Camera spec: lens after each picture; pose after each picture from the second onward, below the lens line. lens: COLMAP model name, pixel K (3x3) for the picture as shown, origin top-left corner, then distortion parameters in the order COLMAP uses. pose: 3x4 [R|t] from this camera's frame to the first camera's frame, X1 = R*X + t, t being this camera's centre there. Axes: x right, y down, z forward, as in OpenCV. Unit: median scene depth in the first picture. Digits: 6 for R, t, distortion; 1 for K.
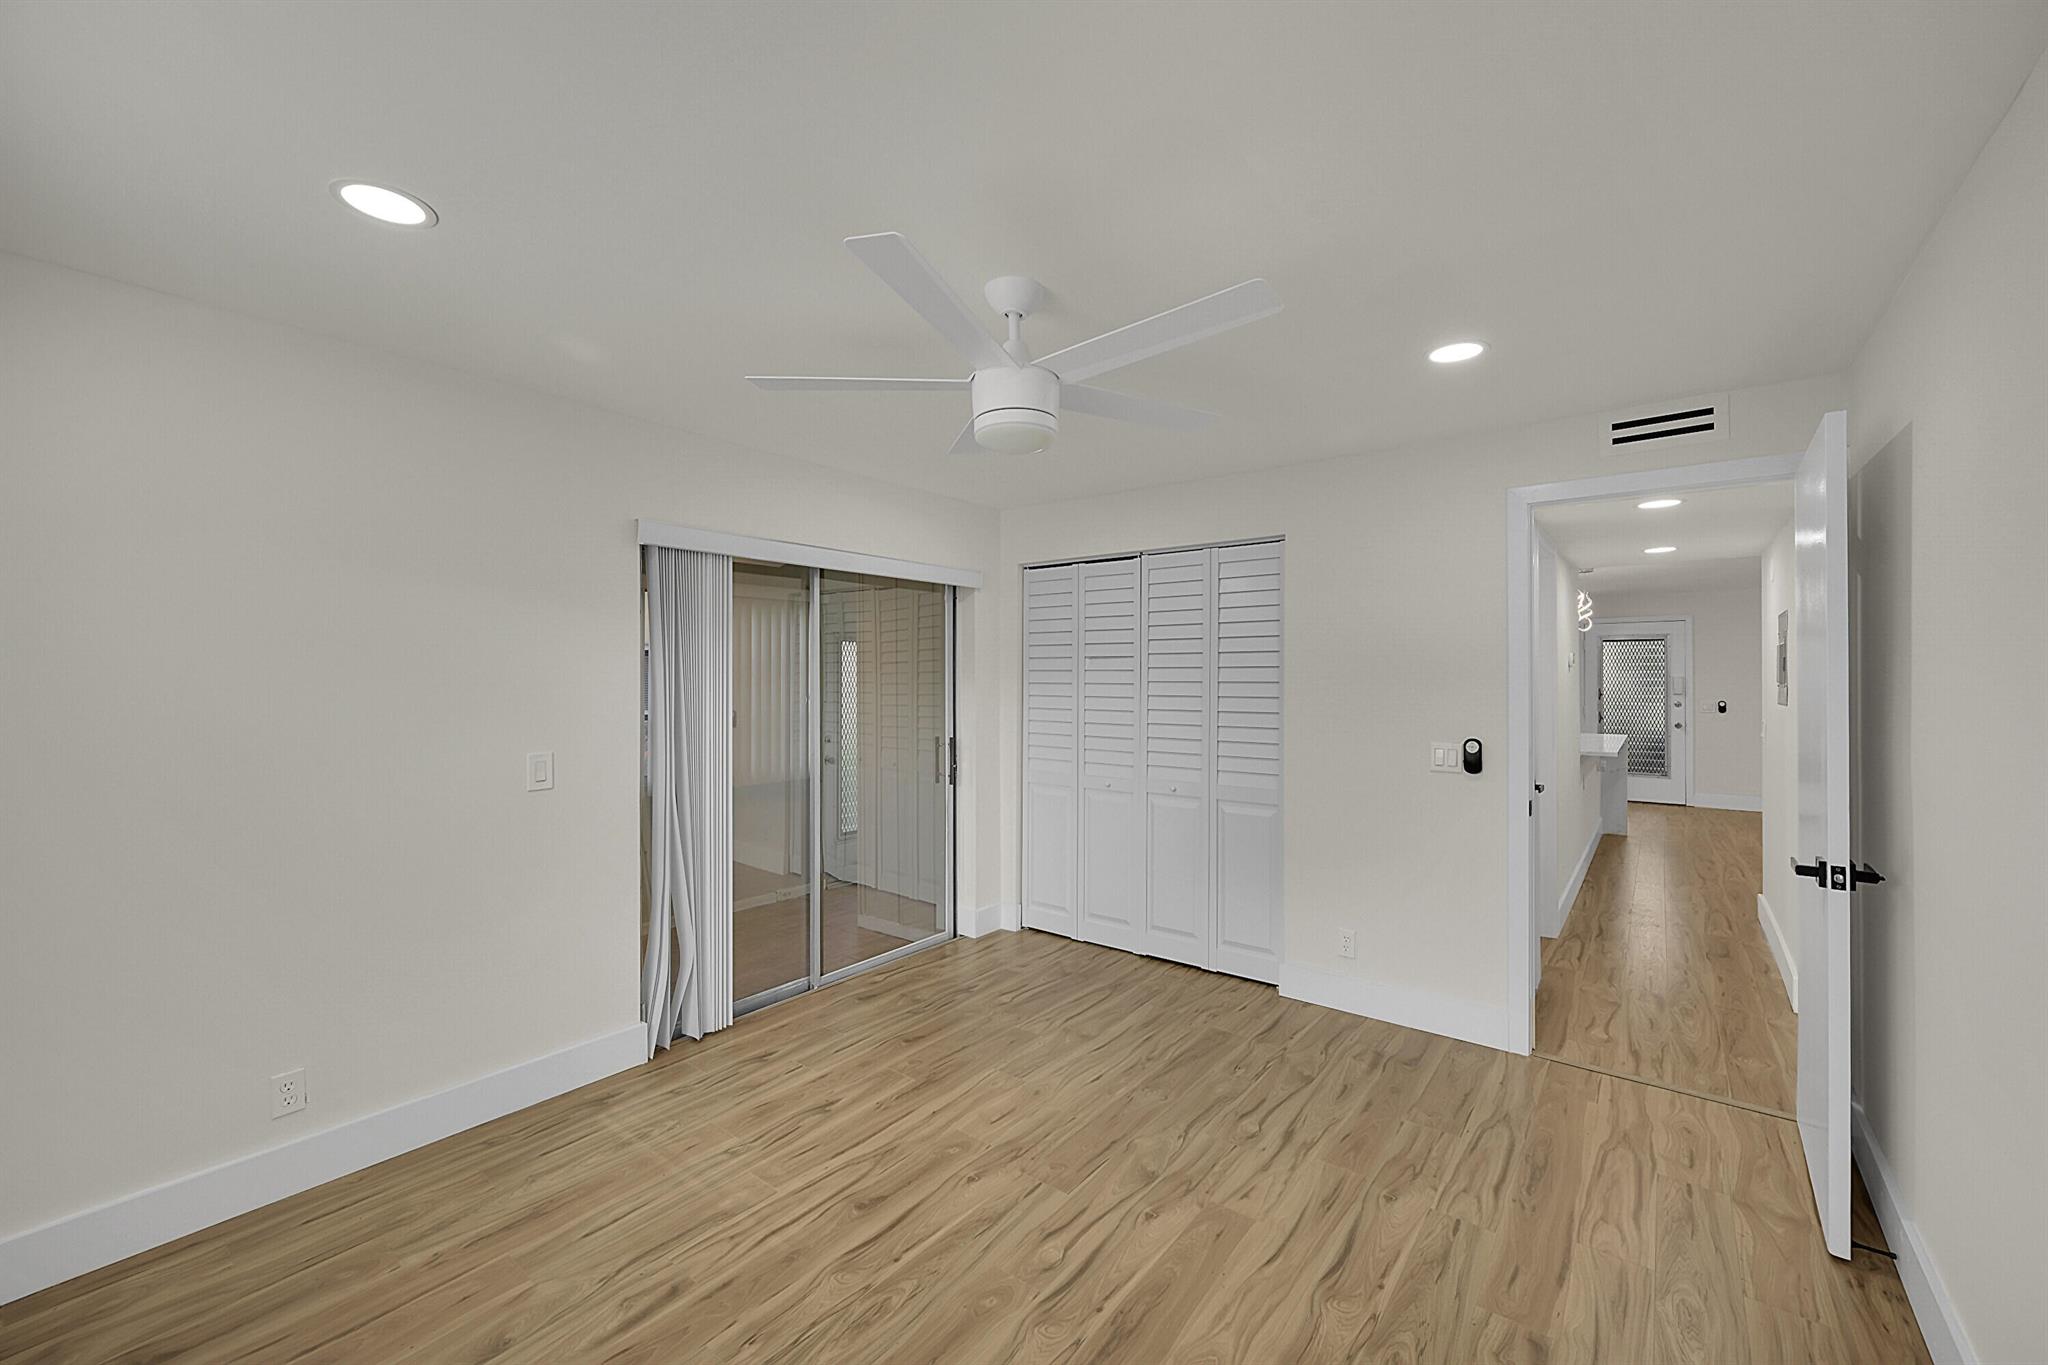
lens RADIAL K [[803.6, 0, 1036.5], [0, 803.6, 671.0], [0, 0, 1]] dist [-0.003039, 0.000376]
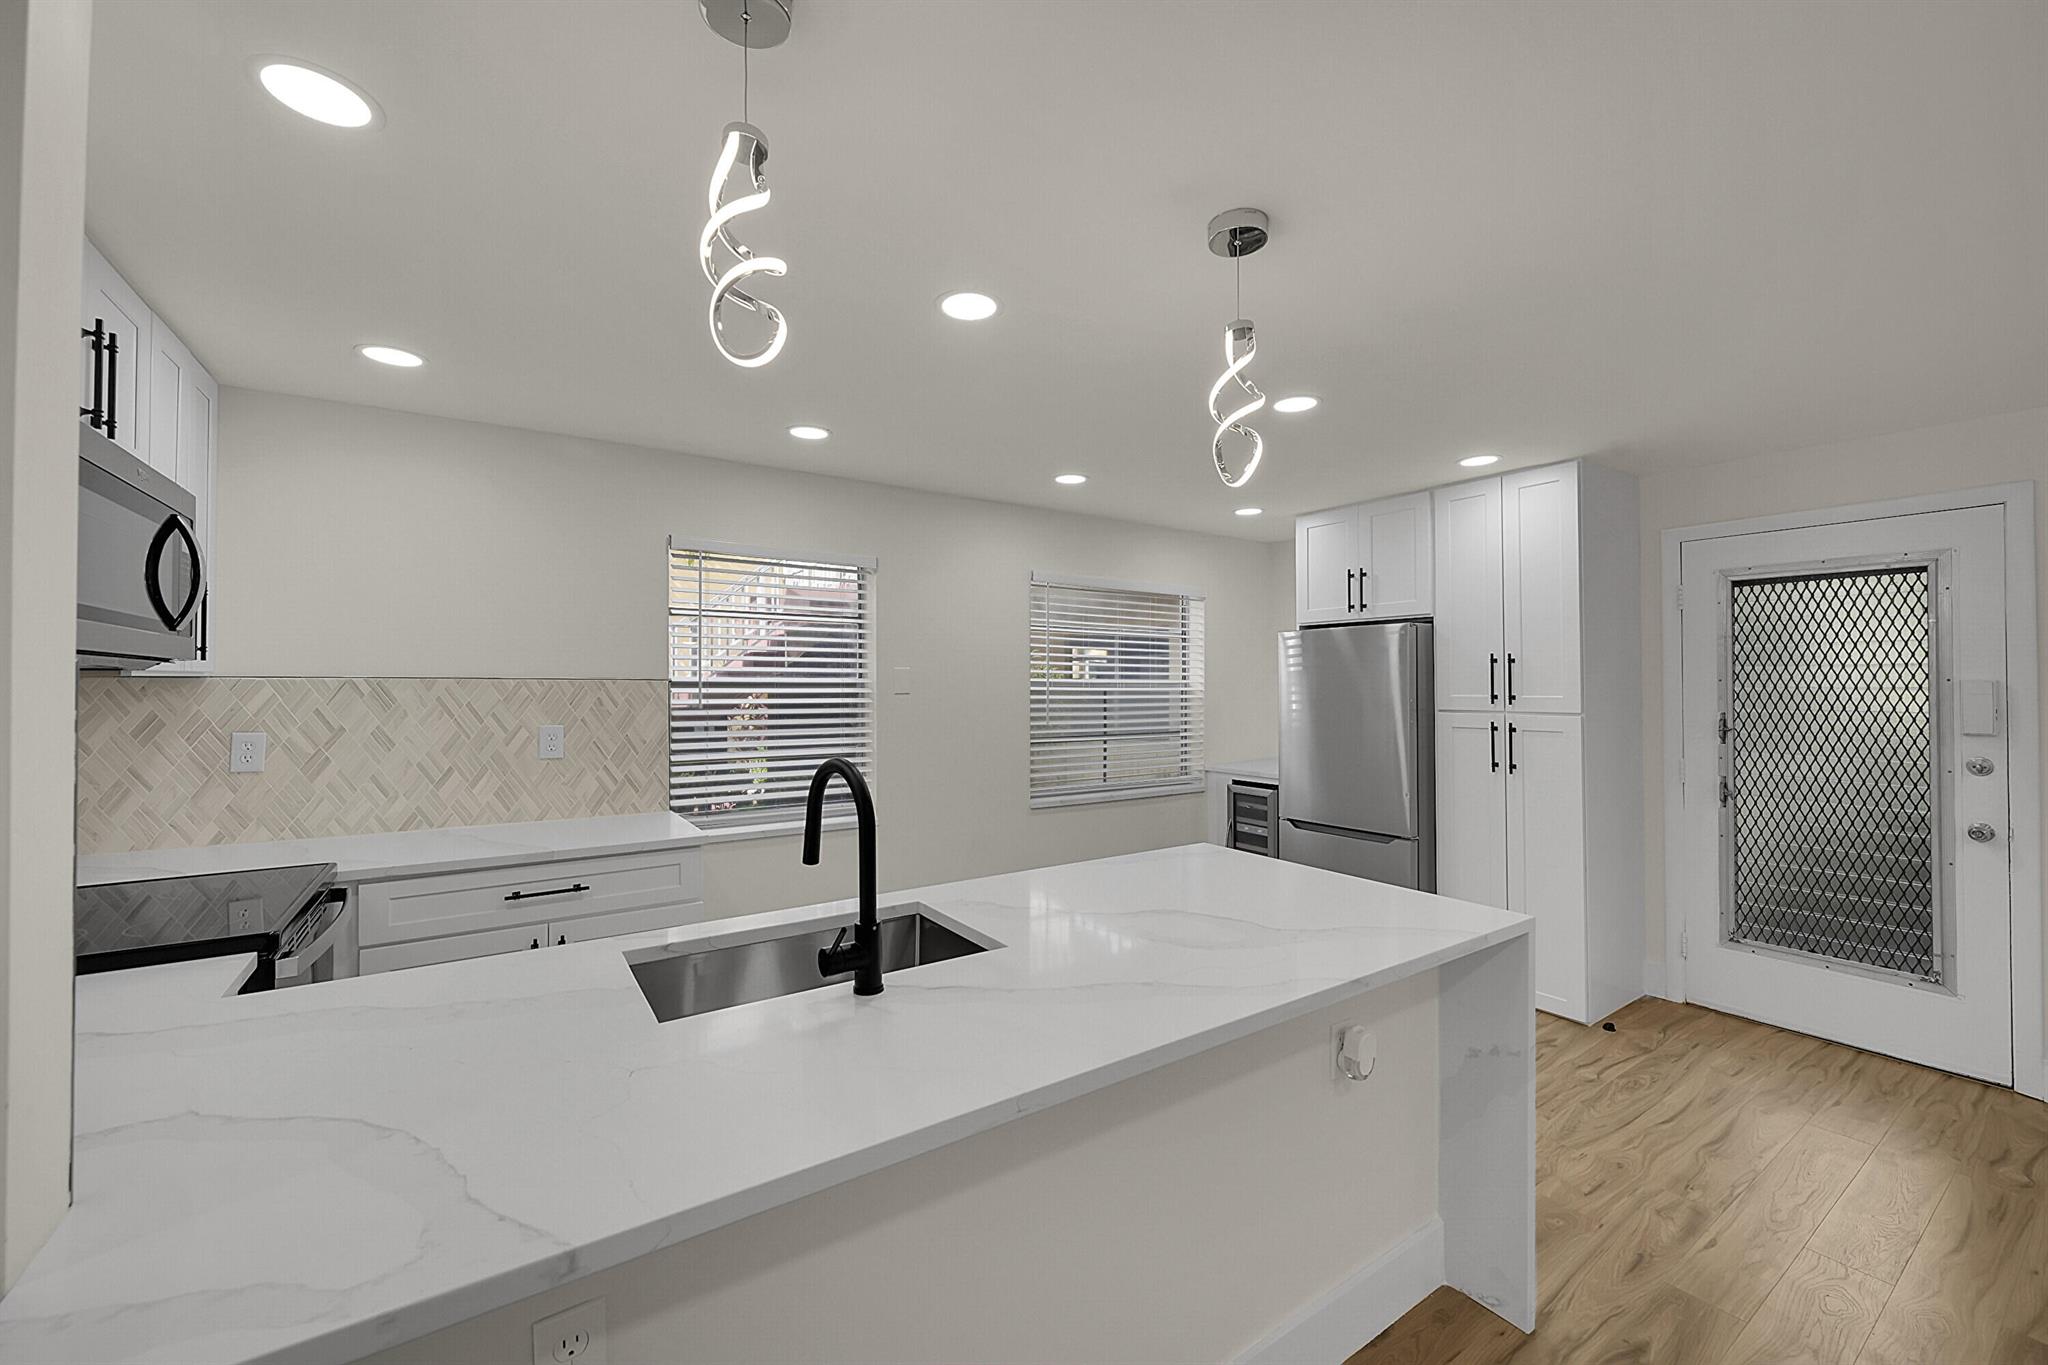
lens RADIAL K [[803.6, 0, 1035.8], [0, 803.6, 676.0], [0, 0, 1]] dist [-0.003039, 0.000376]
pose [[0.951575, -0.008291, -0.307305, 0.538828], [0.008267, 0.999965, -0.001382, 0.002528], [0.307306, -0.001225, 0.951610, 0.578598]]
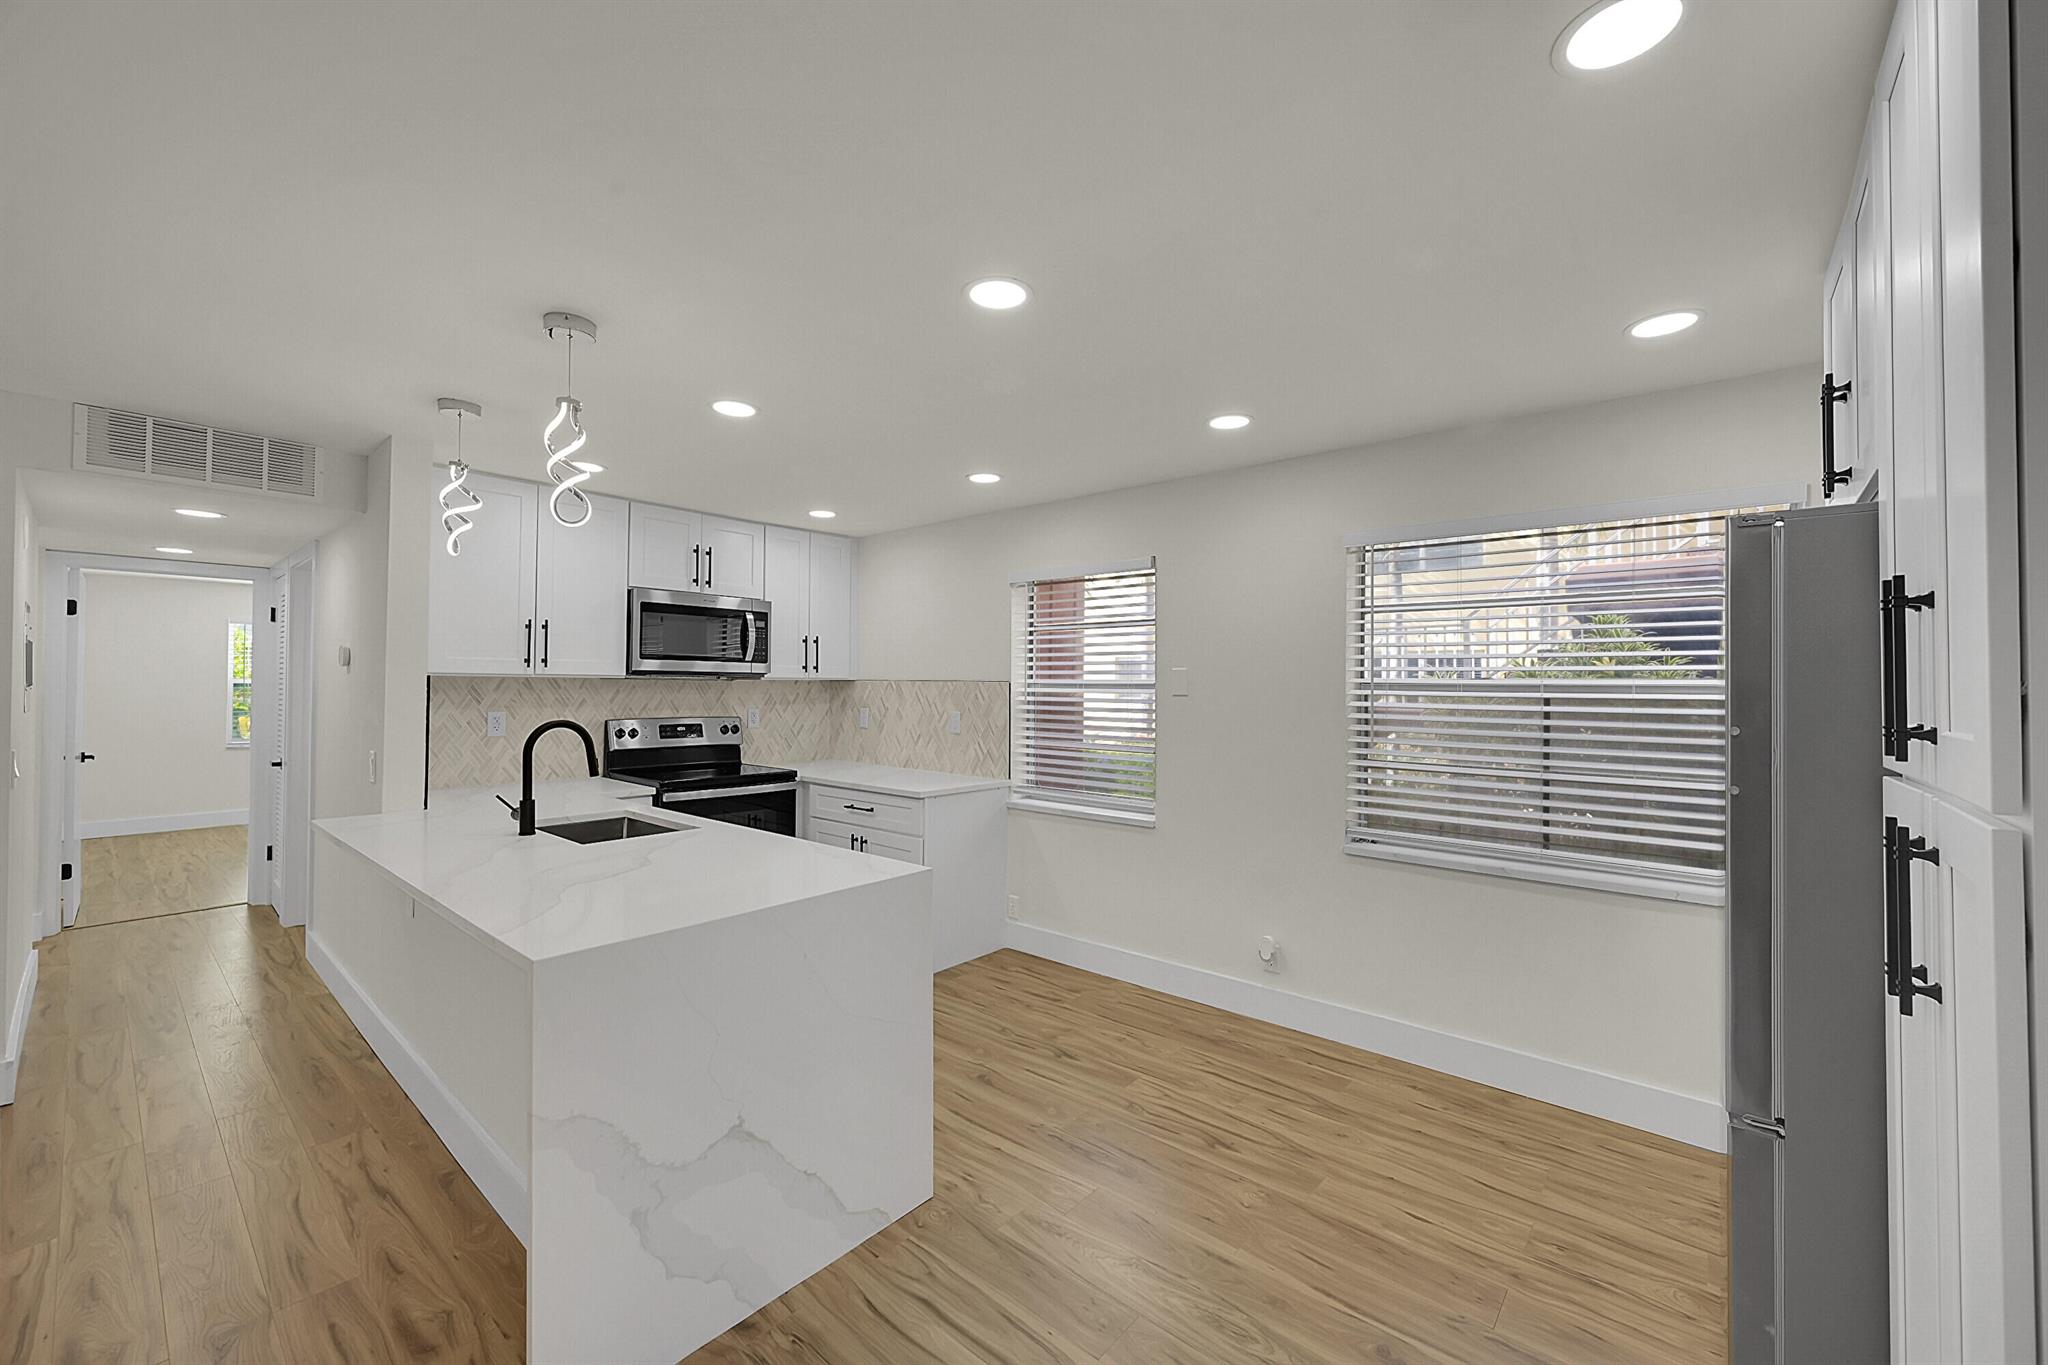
lens RADIAL K [[803.6, 0, 1036.0], [0, 803.6, 679.8], [0, 0, 1]] dist [-0.003039, 0.000376]
pose [[-0.043670, -0.013112, -0.998960, 0.750945], [0.004686, 0.999900, -0.013329, 0.008108], [0.999035, -0.005263, -0.043604, 0.913343]]
